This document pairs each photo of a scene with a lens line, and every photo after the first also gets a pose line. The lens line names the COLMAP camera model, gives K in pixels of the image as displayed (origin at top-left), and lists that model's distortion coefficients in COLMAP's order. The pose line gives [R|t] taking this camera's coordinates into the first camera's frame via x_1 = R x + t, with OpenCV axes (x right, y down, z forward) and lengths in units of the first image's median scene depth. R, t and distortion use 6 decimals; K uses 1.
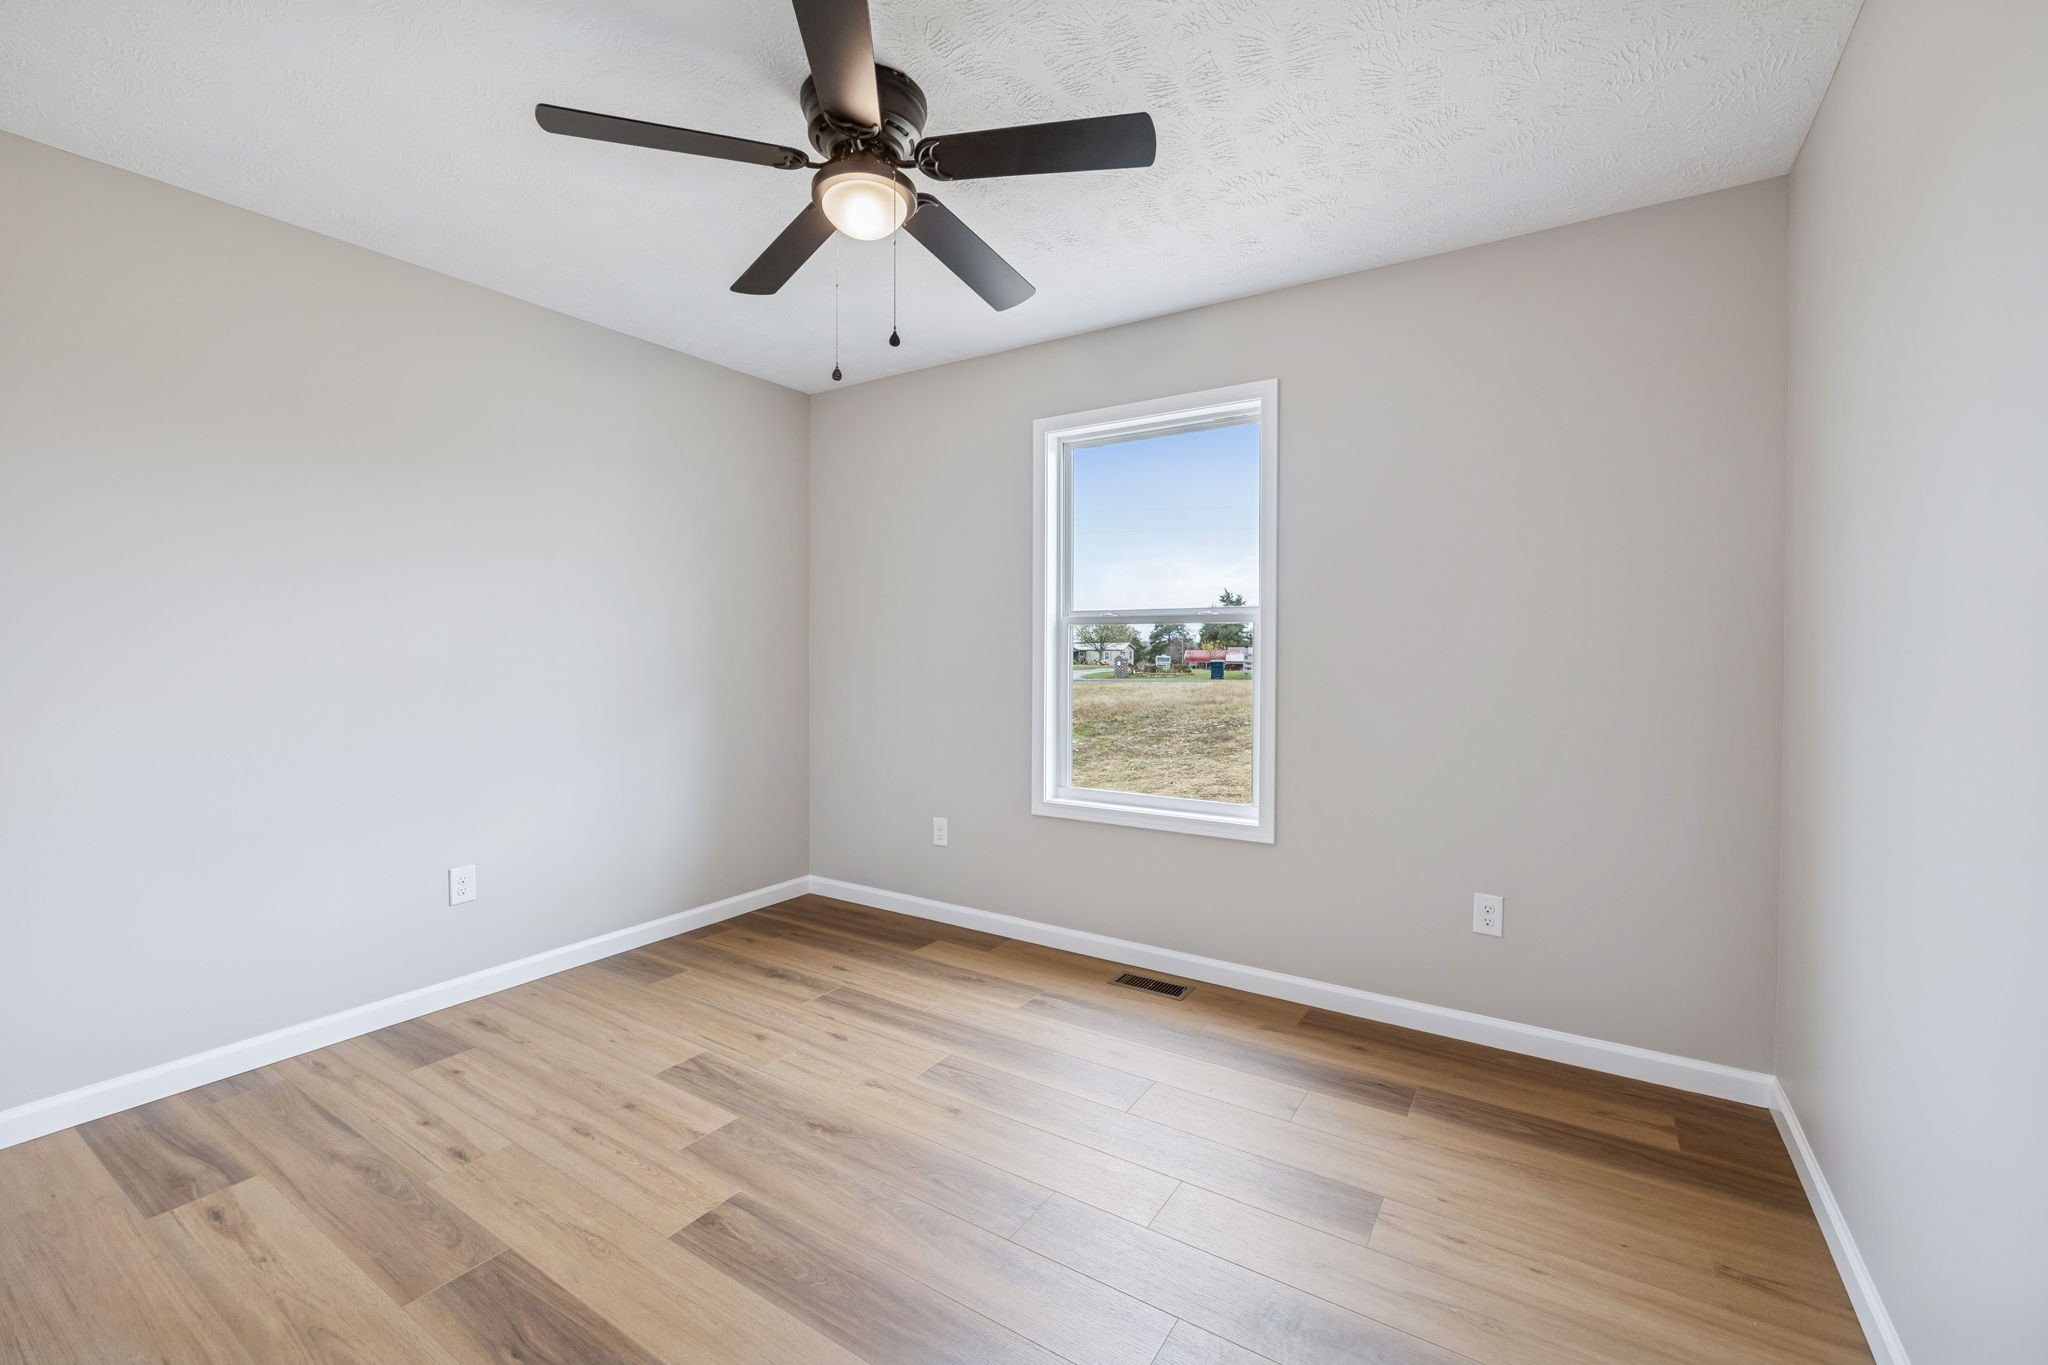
lens RADIAL K [[865.8, 0, 1027.1], [0, 865.8, 641.2], [0, 0, 1]] dist [-0.000788, -0.000040]
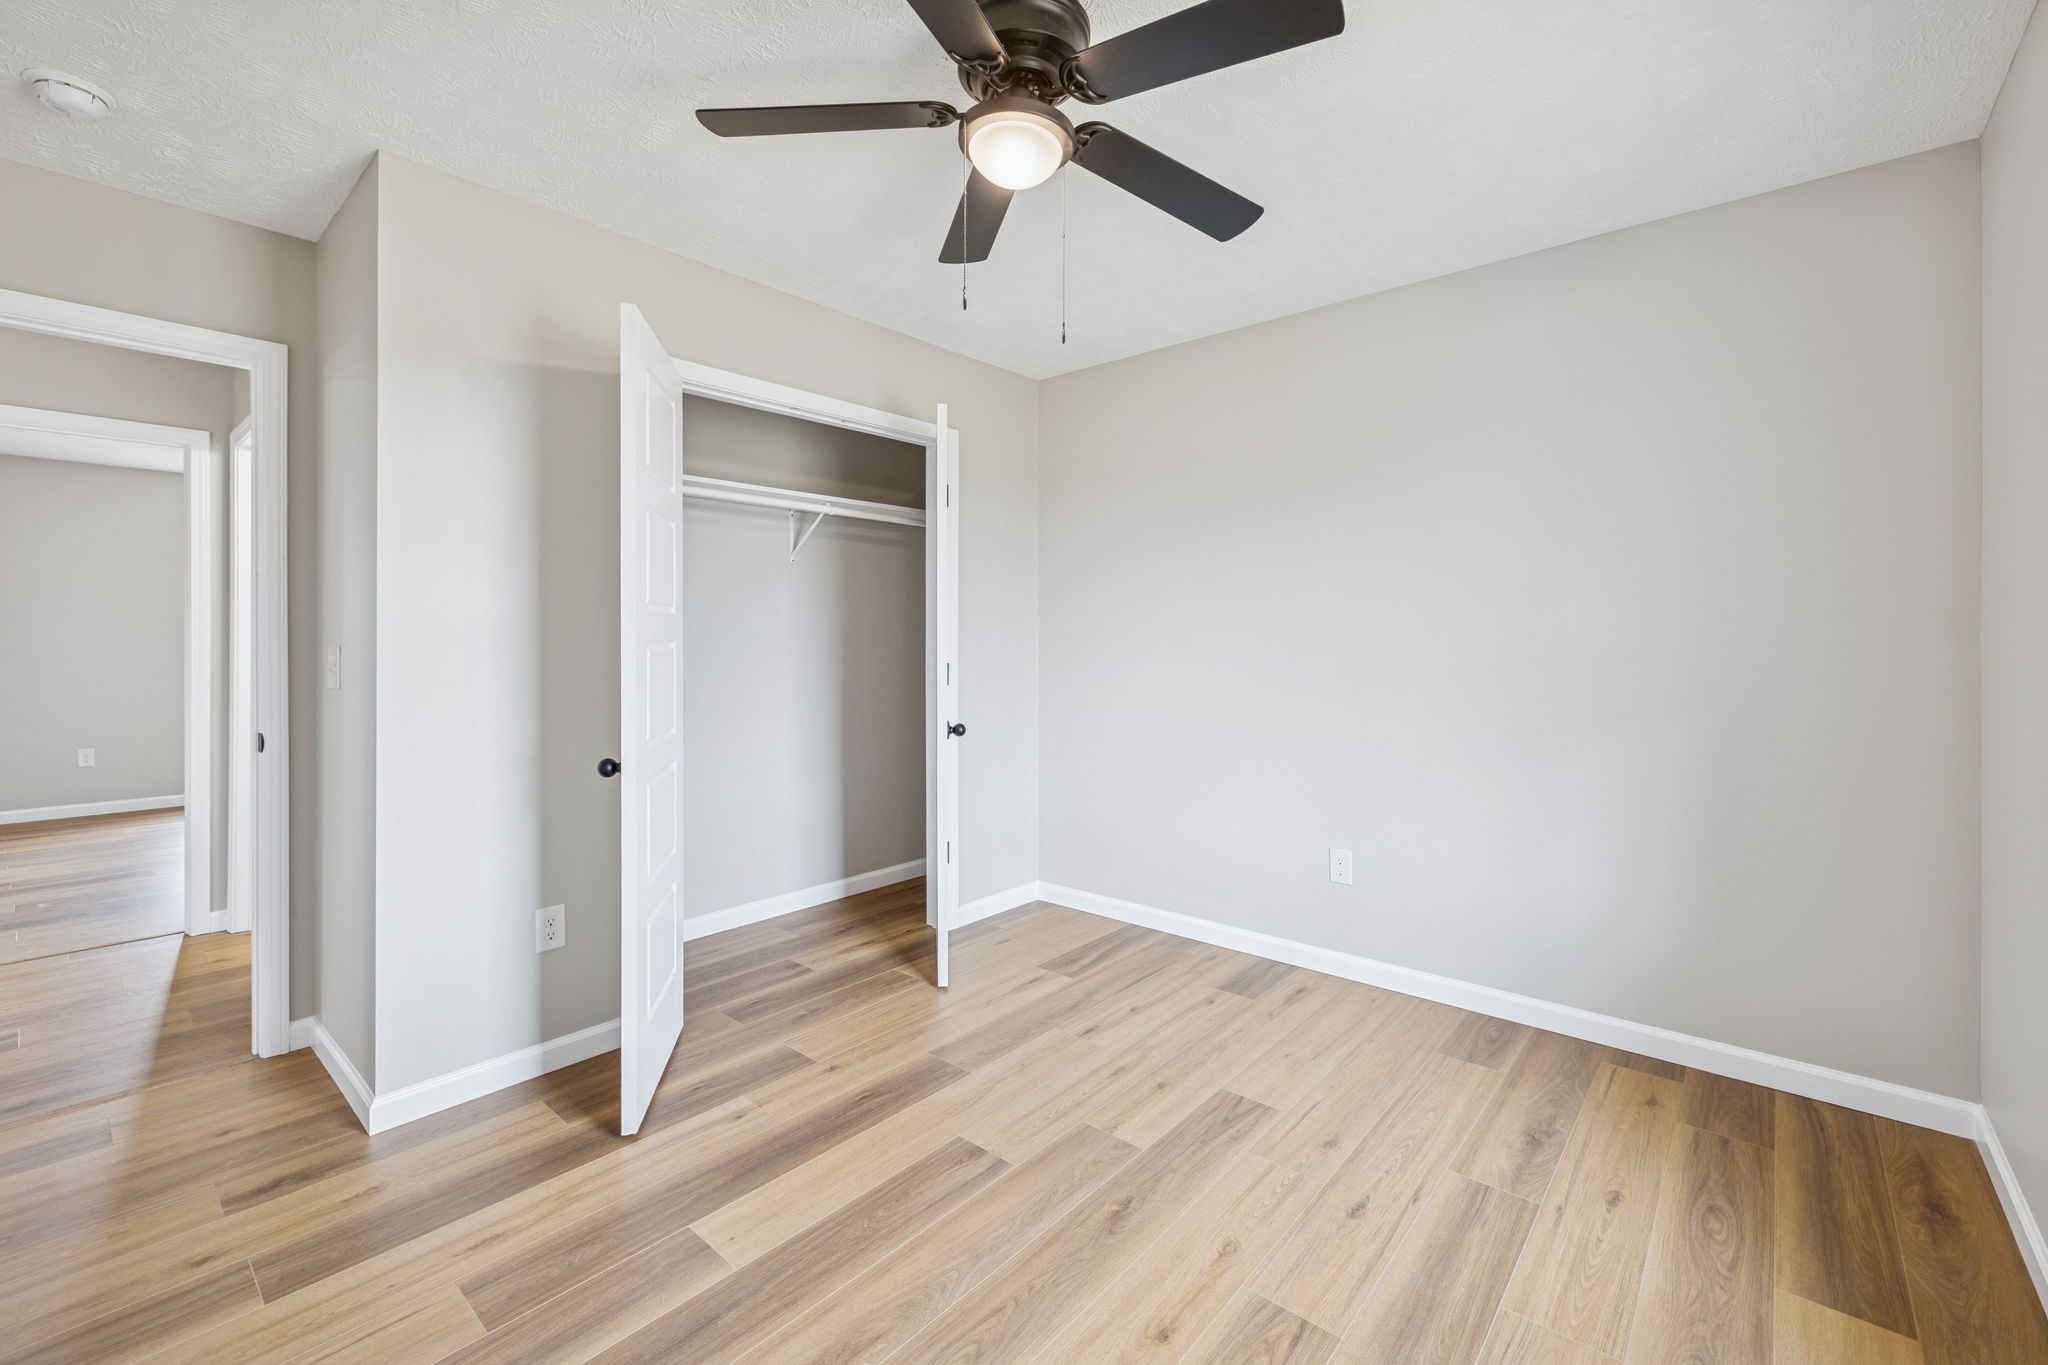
lens RADIAL K [[865.8, 0, 1027.1], [0, 865.8, 641.2], [0, 0, 1]] dist [-0.000788, -0.000040]
pose [[-0.146470, 0.000038, -0.989215, 0.577458], [0.006587, 0.999978, -0.000937, 0.000195], [0.989193, -0.006653, -0.146467, 0.961641]]
